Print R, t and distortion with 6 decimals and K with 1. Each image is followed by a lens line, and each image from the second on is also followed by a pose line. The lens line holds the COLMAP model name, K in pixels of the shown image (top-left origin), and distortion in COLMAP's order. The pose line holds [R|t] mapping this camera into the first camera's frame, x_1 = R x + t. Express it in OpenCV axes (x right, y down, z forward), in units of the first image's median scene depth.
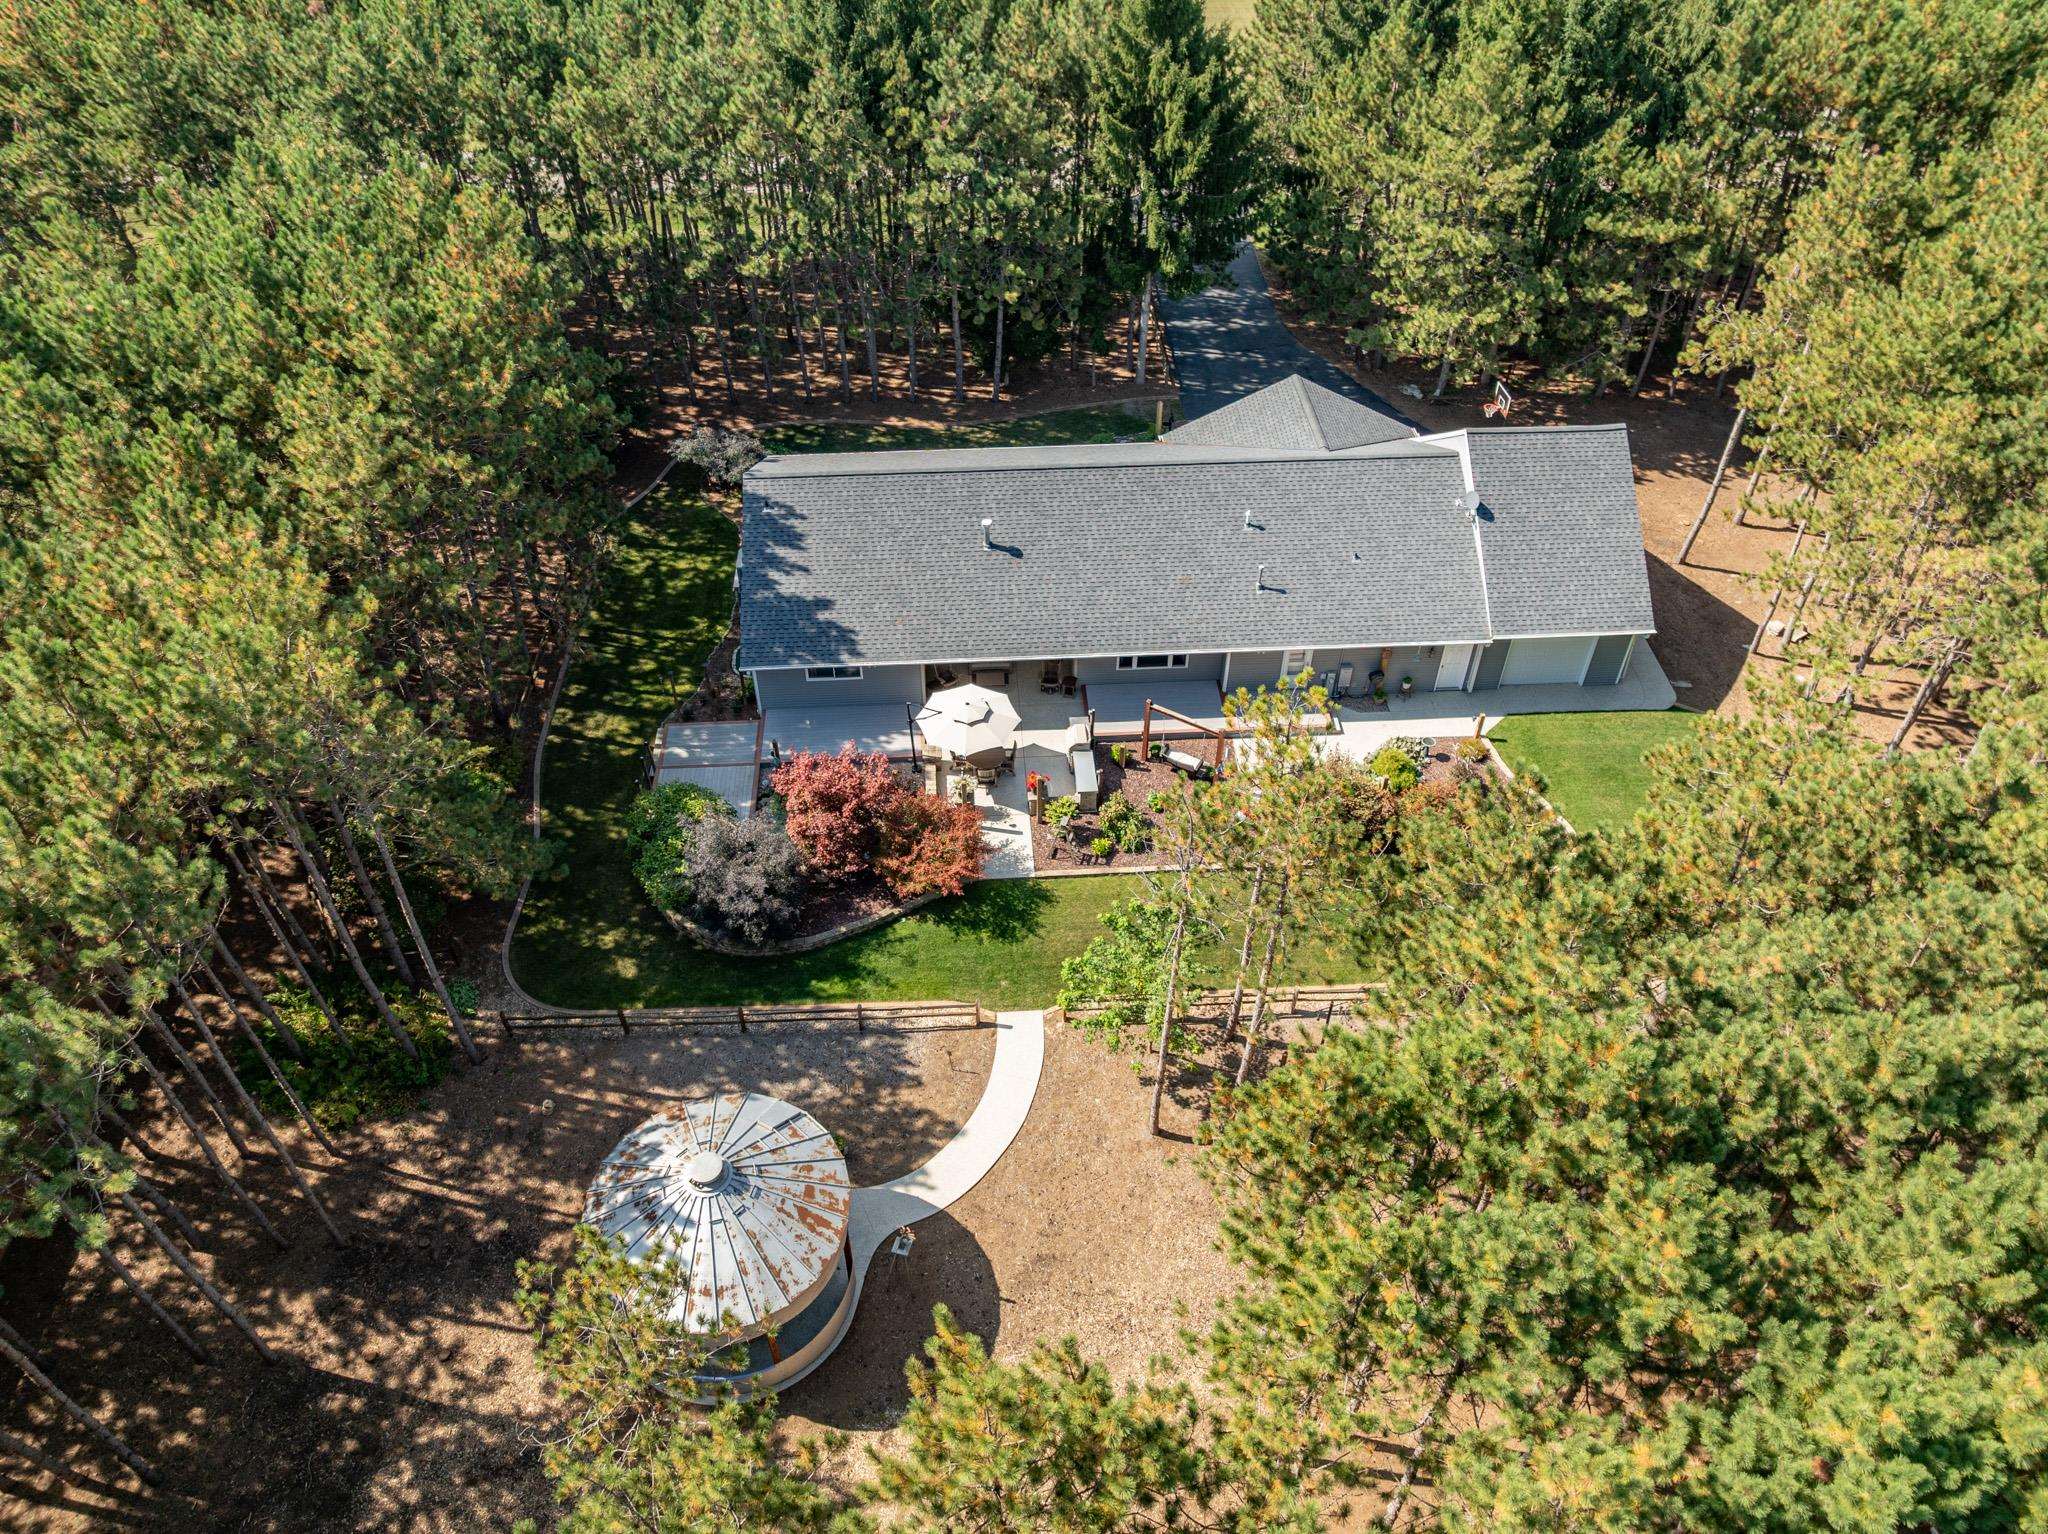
lens RADIAL K [[1443.2, 0, 1024.0], [0, 1443.2, 767.0], [0, 0, 1]] dist [-0.034591, 0.006897]
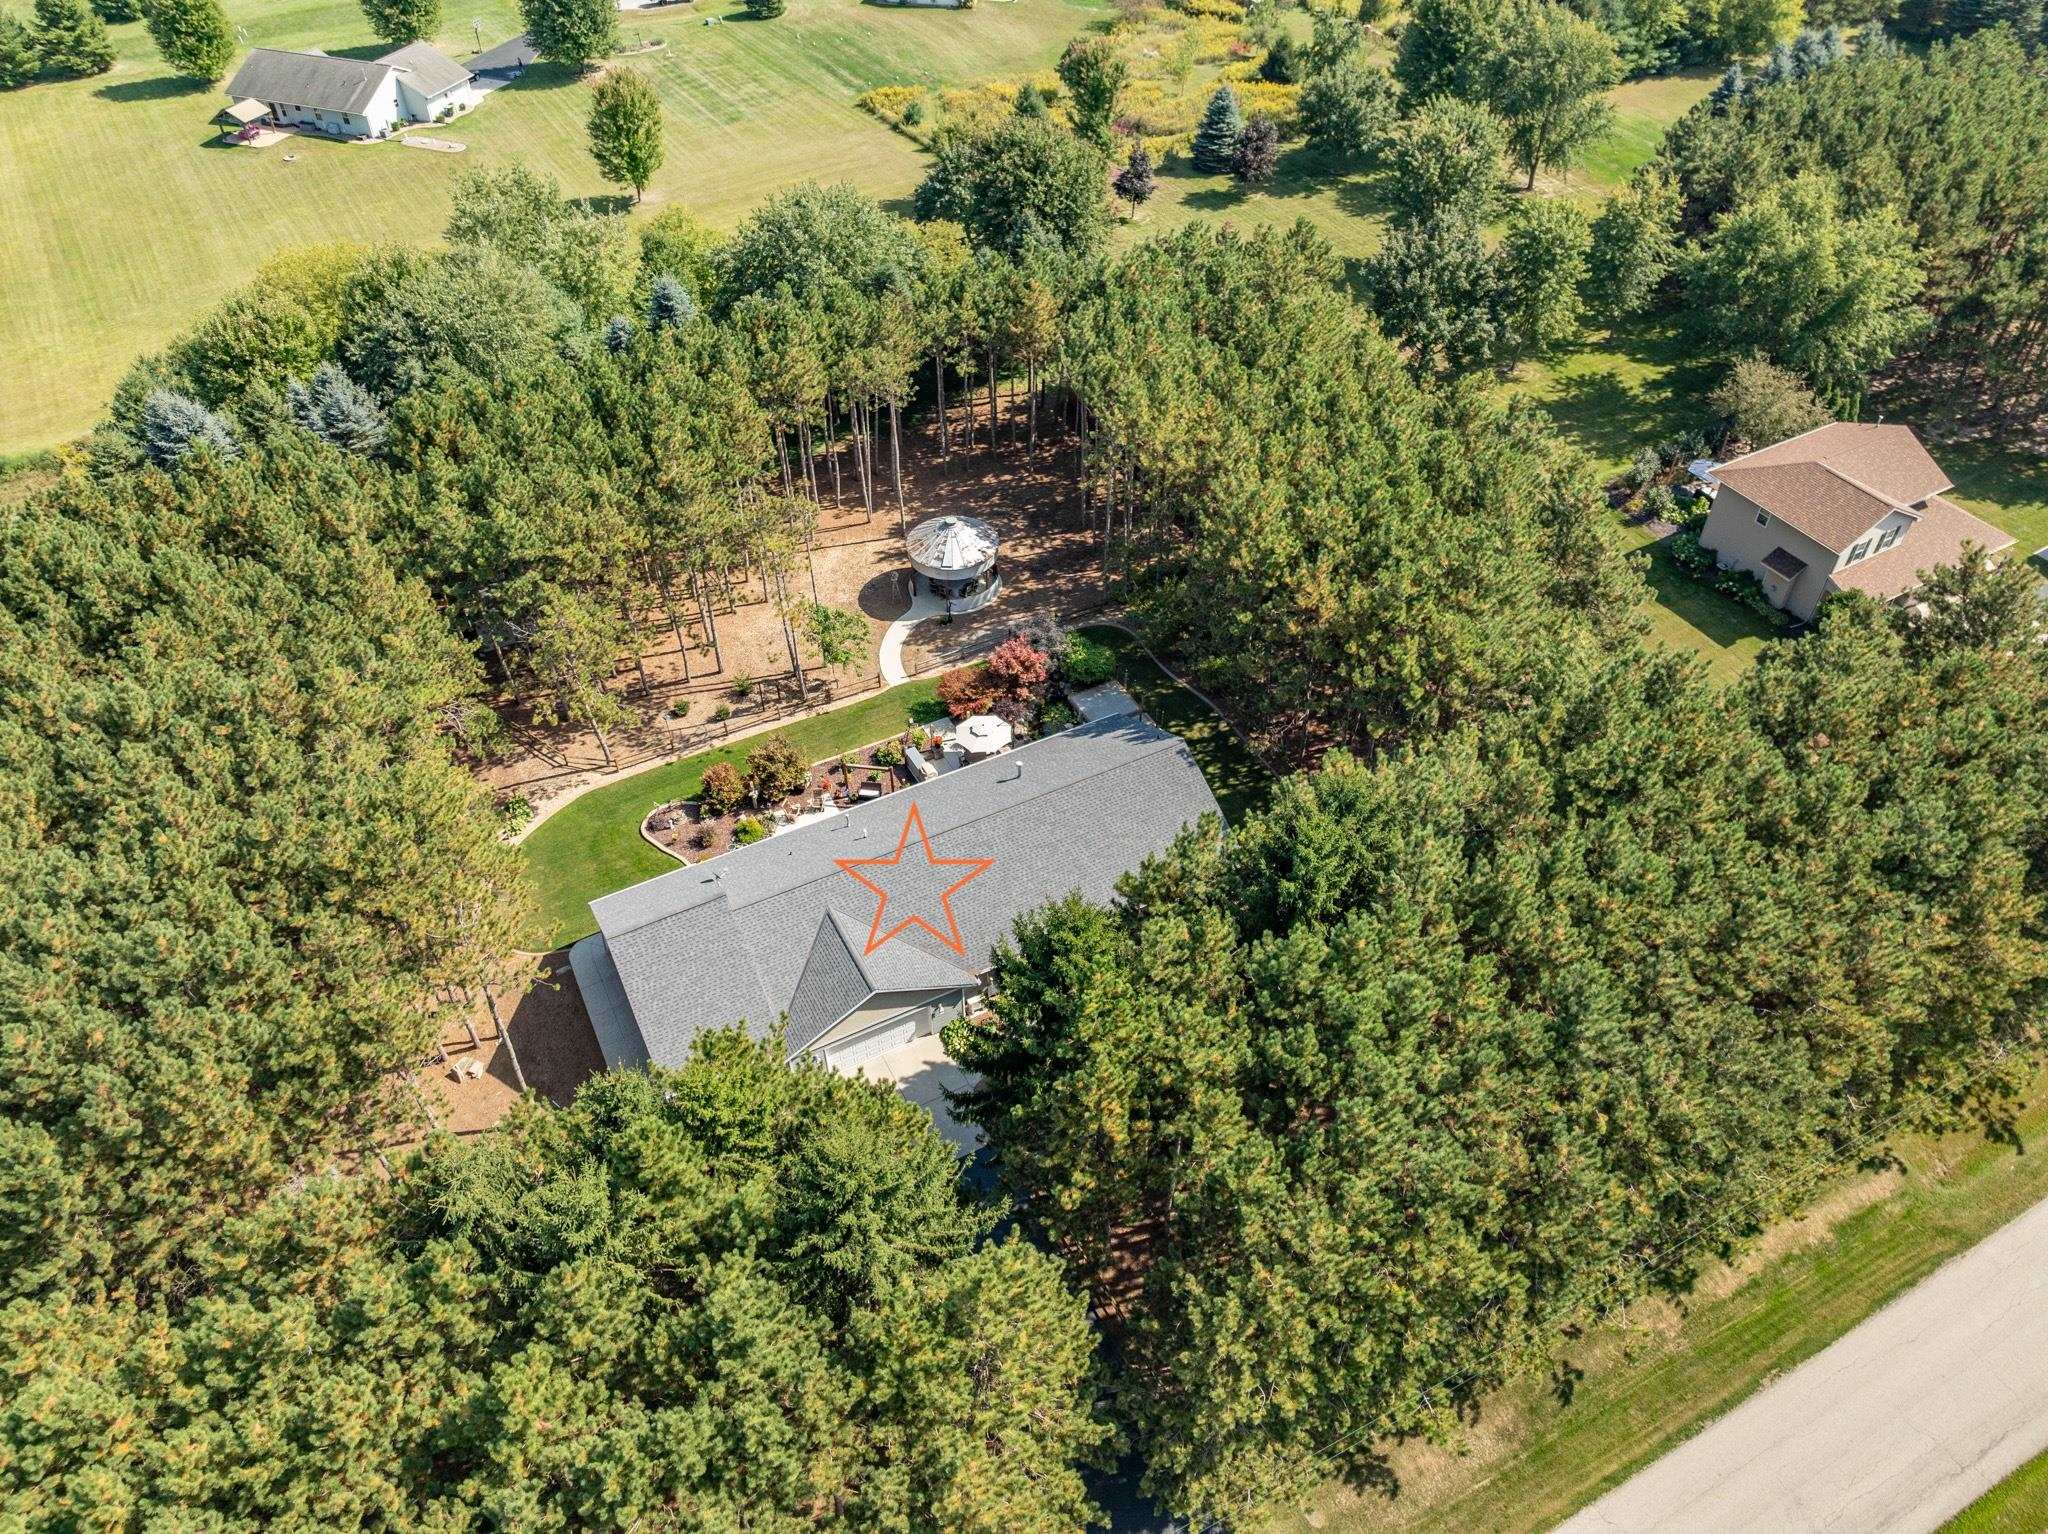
lens RADIAL K [[1443.2, 0, 1024.0], [0, 1443.2, 767.0], [0, 0, 1]] dist [-0.034591, 0.006897]
pose [[-0.909736, 0.286788, -0.300221, 0.438892], [-0.285491, 0.092924, 0.953866, -1.652124], [0.301455, 0.953477, -0.002661, 1.009360]]
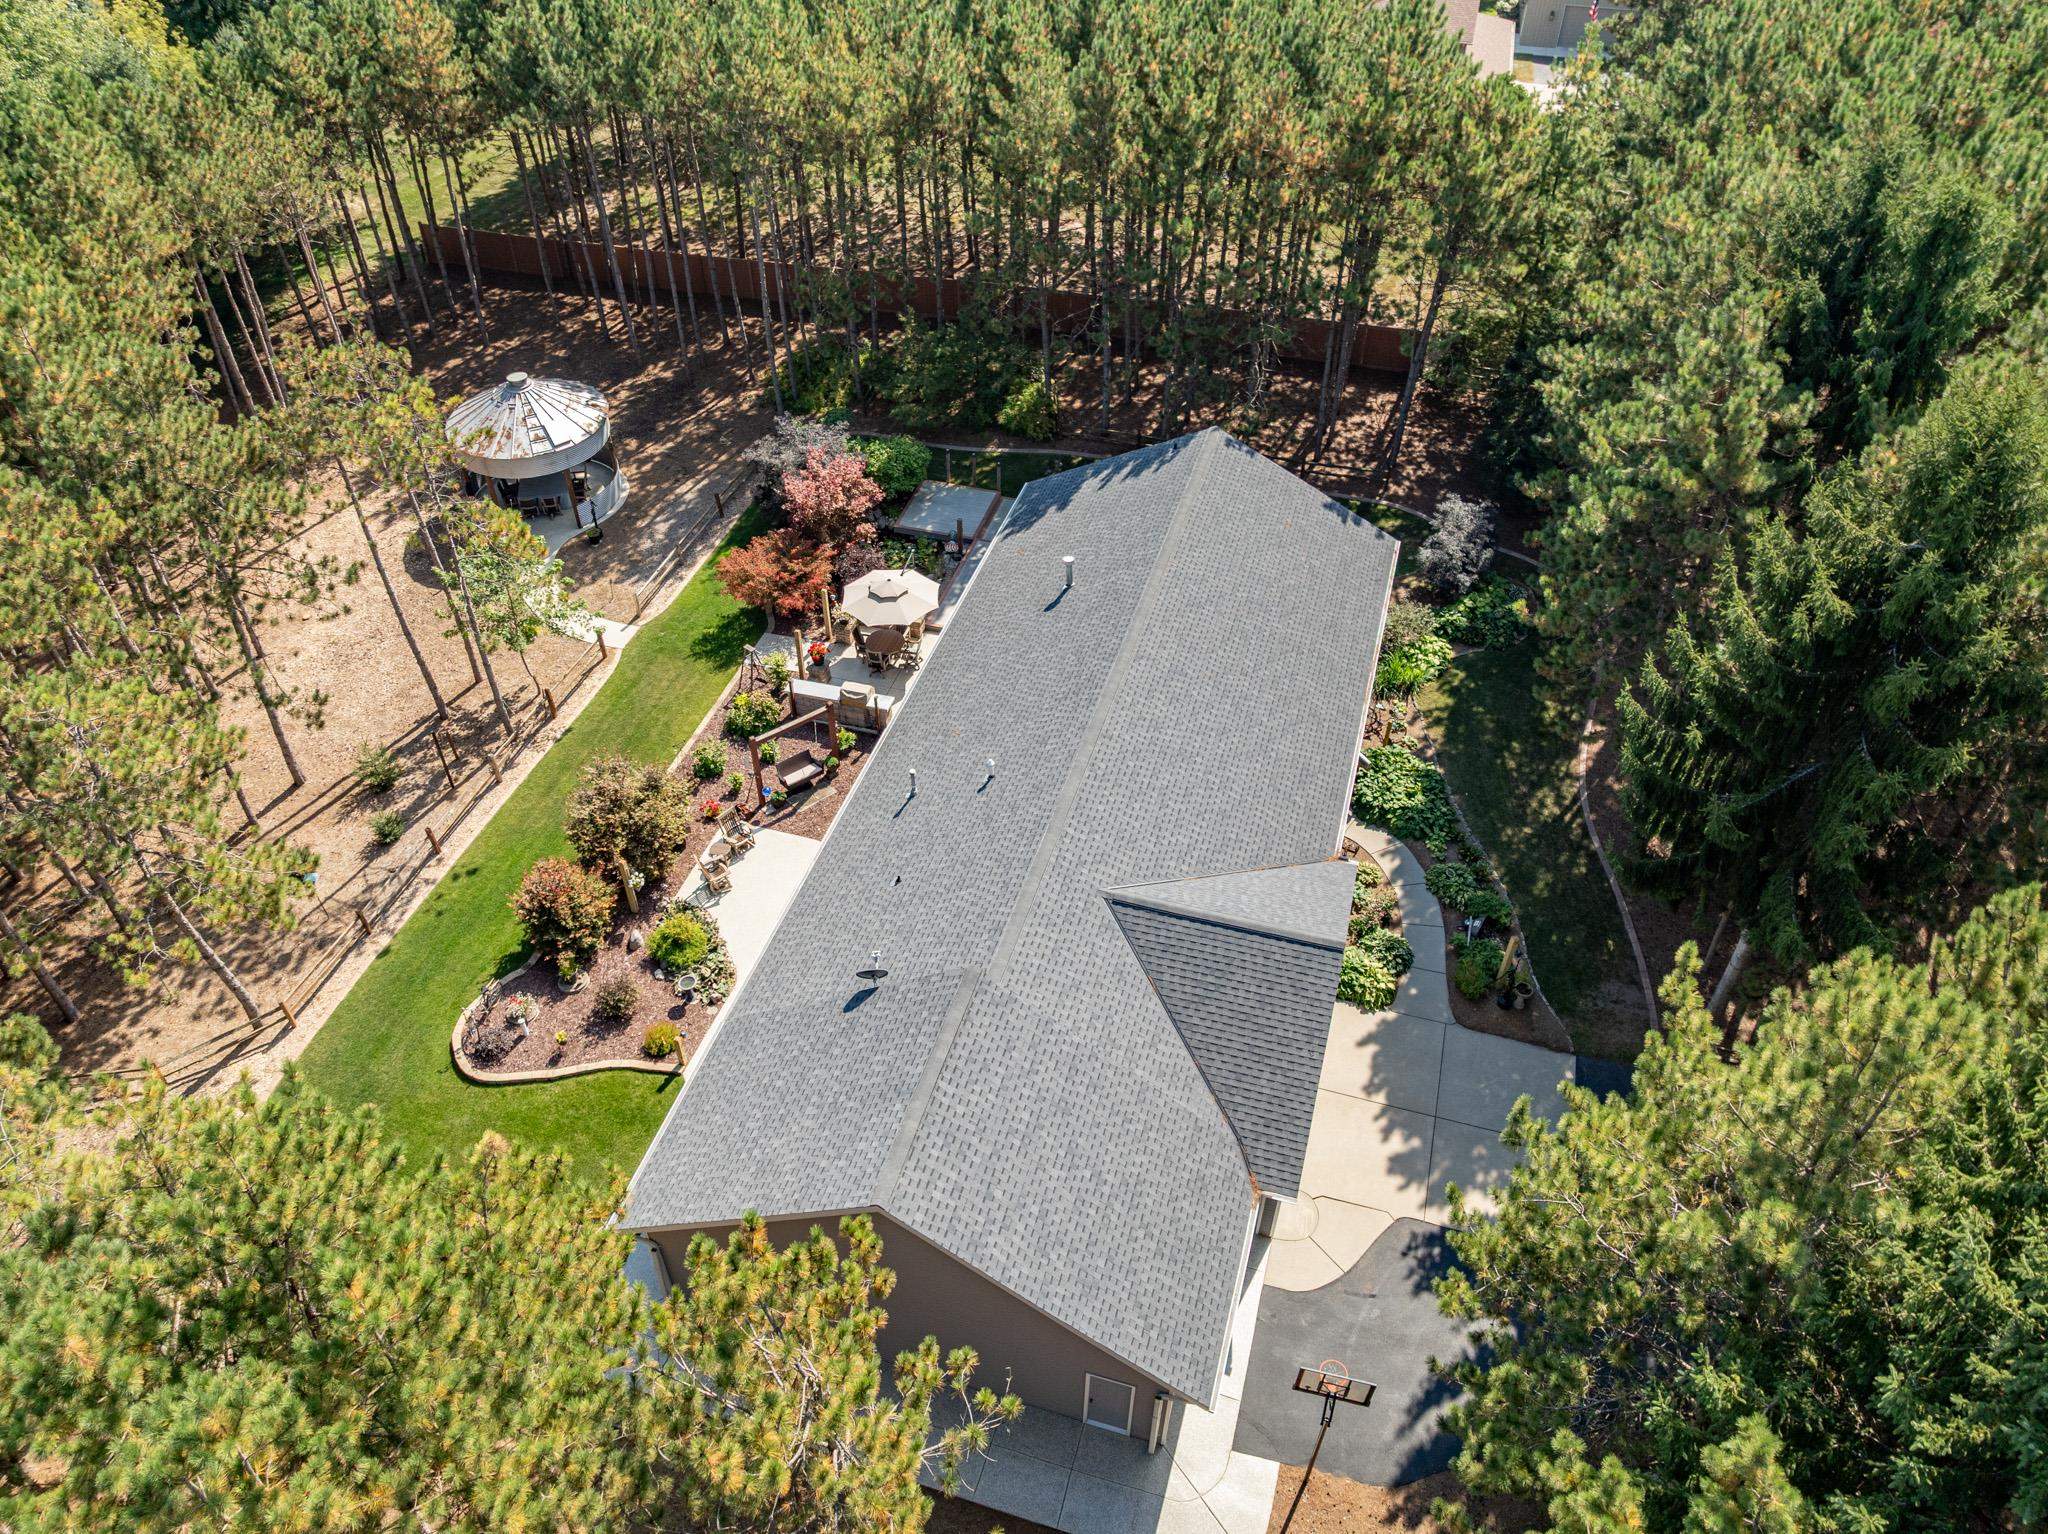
lens RADIAL K [[1443.2, 0, 1024.0], [0, 1443.2, 767.0], [0, 0, 1]] dist [-0.034591, 0.006897]
pose [[-0.341400, 0.633555, -0.694301, 0.682624], [-0.648137, 0.376285, 0.662064, -0.692018], [0.680709, 0.676031, 0.282167, 0.818256]]
